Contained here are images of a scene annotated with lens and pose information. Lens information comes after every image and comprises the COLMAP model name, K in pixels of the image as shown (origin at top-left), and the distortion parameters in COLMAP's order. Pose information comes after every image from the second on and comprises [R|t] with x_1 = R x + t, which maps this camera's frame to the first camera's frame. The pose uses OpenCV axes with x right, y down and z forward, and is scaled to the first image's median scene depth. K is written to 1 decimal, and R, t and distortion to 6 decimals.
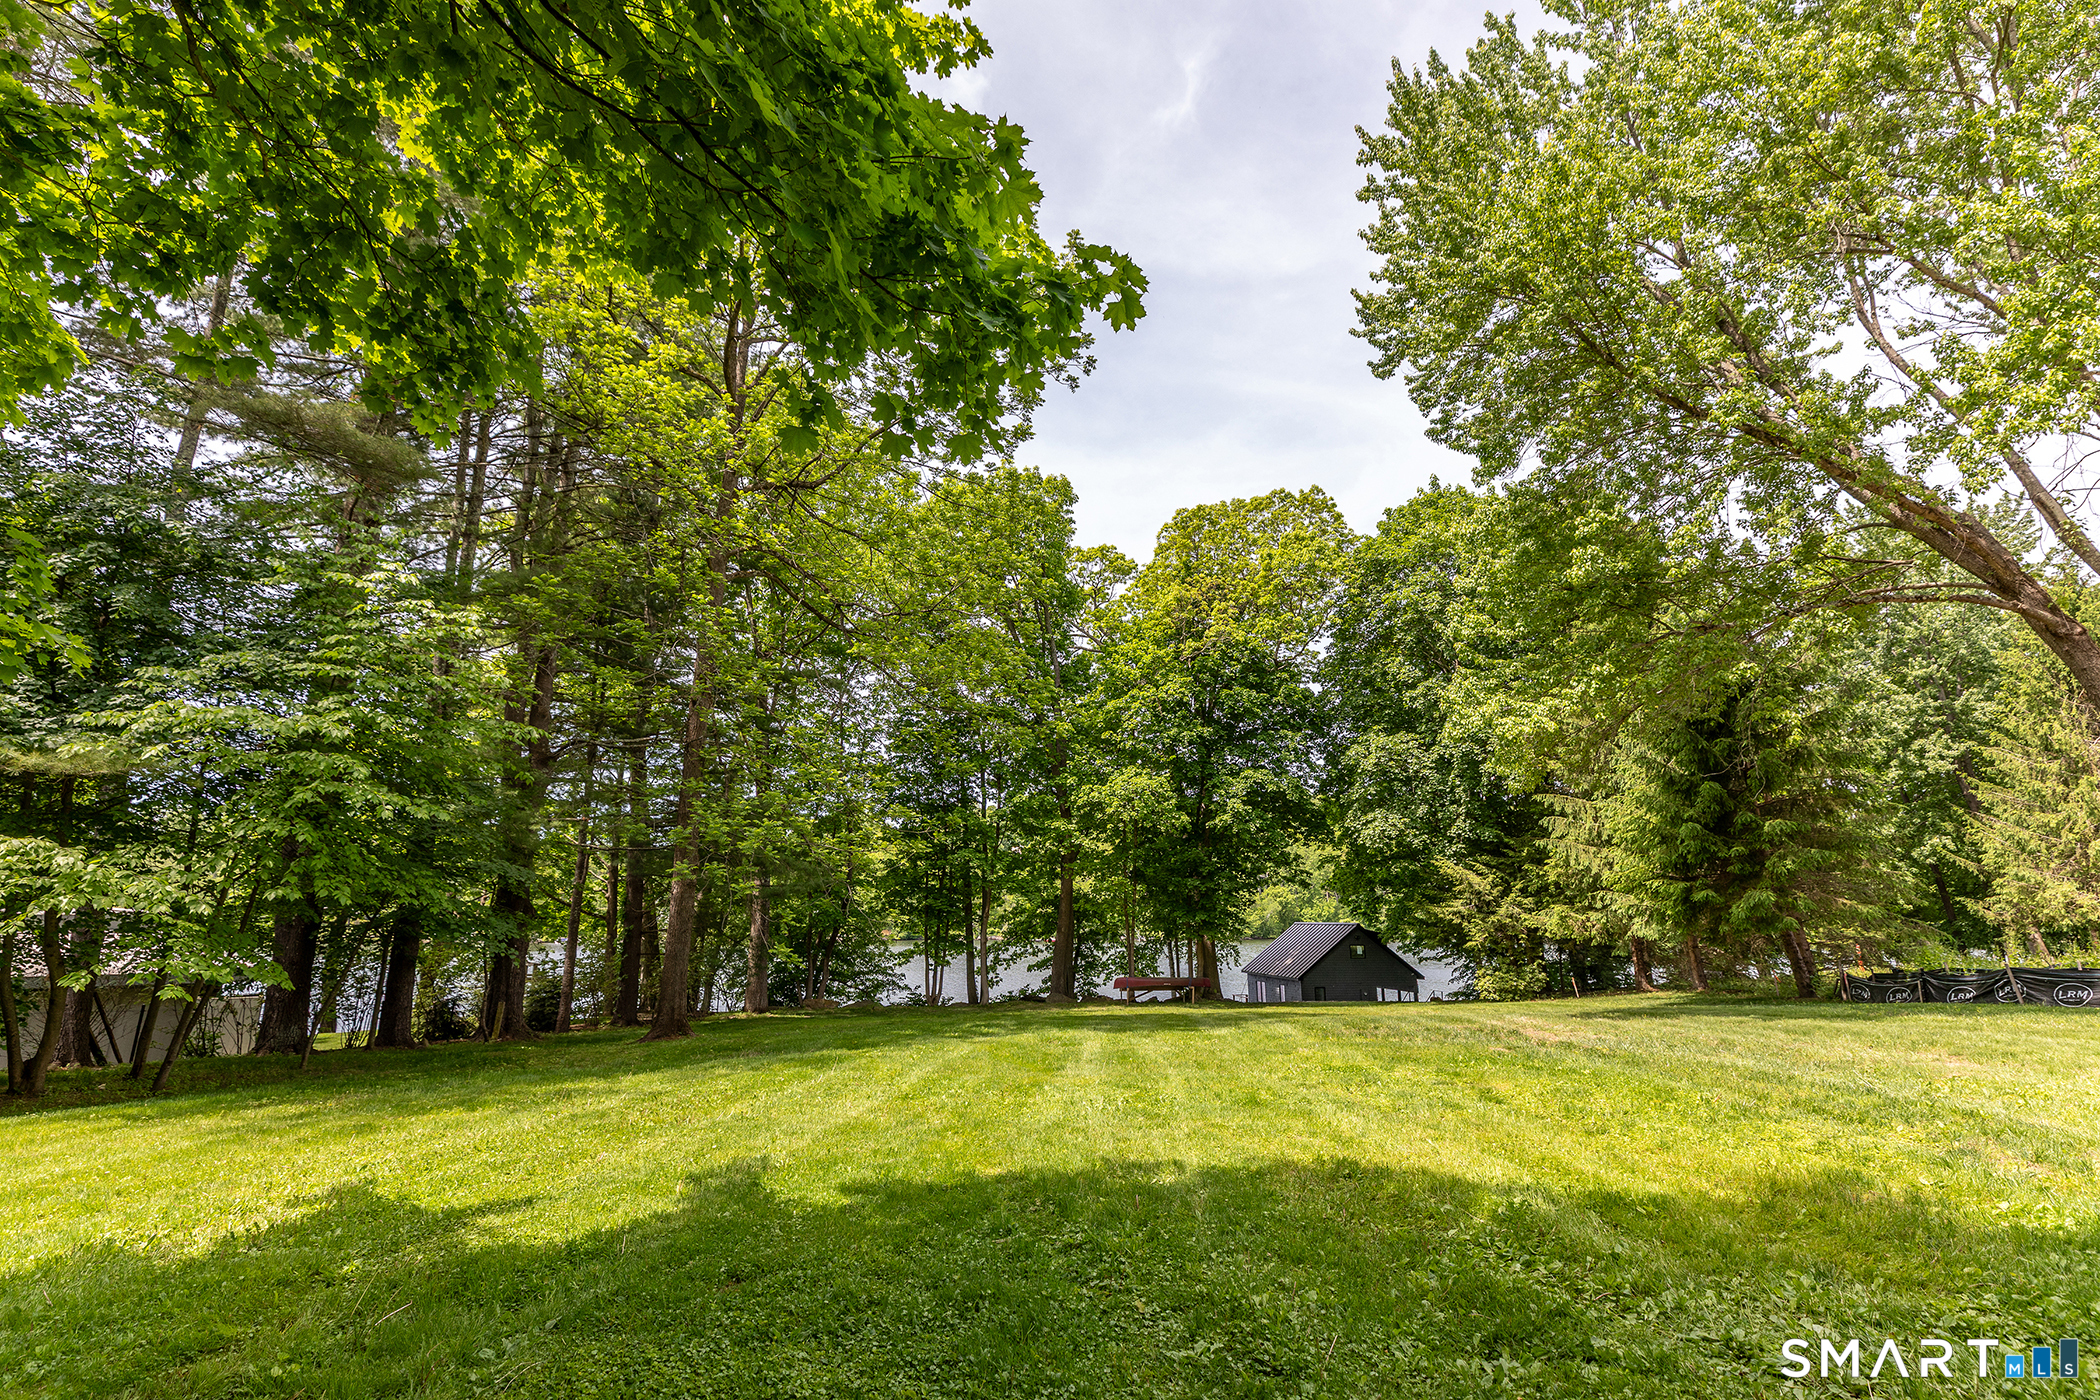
lens RADIAL K [[956.5, 0, 1064.5], [0, 956.5, 689.5], [0, 0, 1]] dist [-0.000864, -0.000156]
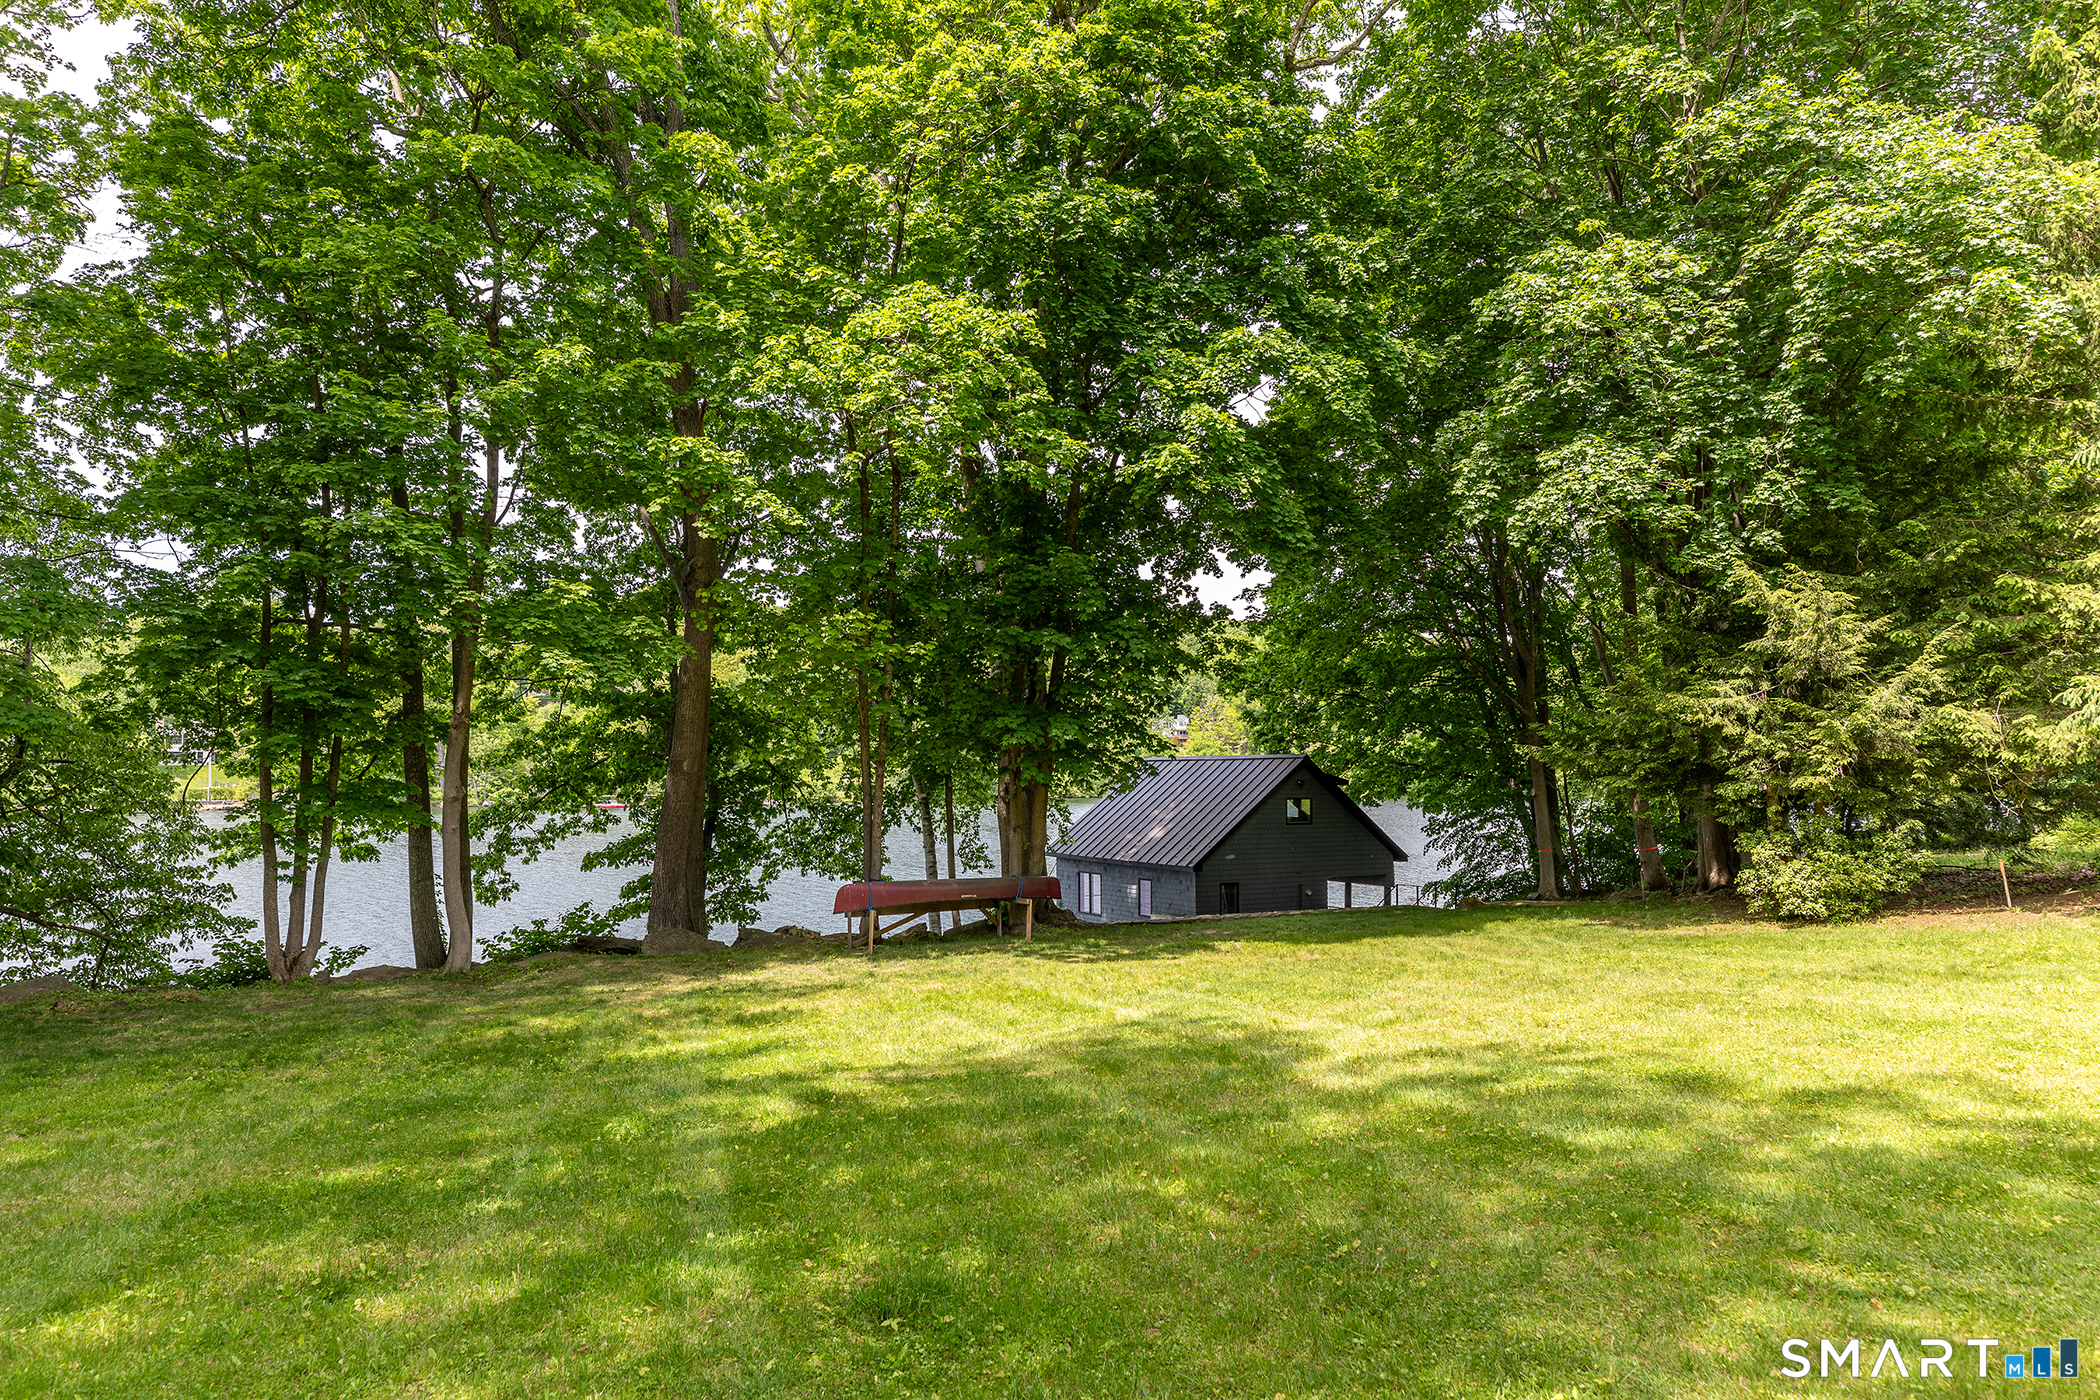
lens RADIAL K [[1320.3, 0, 1056.1], [0, 1320.3, 717.5], [0, 0, 1]] dist [0.006926, 0.001021]
pose [[0.950710, 0.006363, 0.310016, -0.022328], [-0.065138, 0.981579, 0.179608, 0.118674], [-0.303162, -0.190949, 0.933612, 0.431932]]
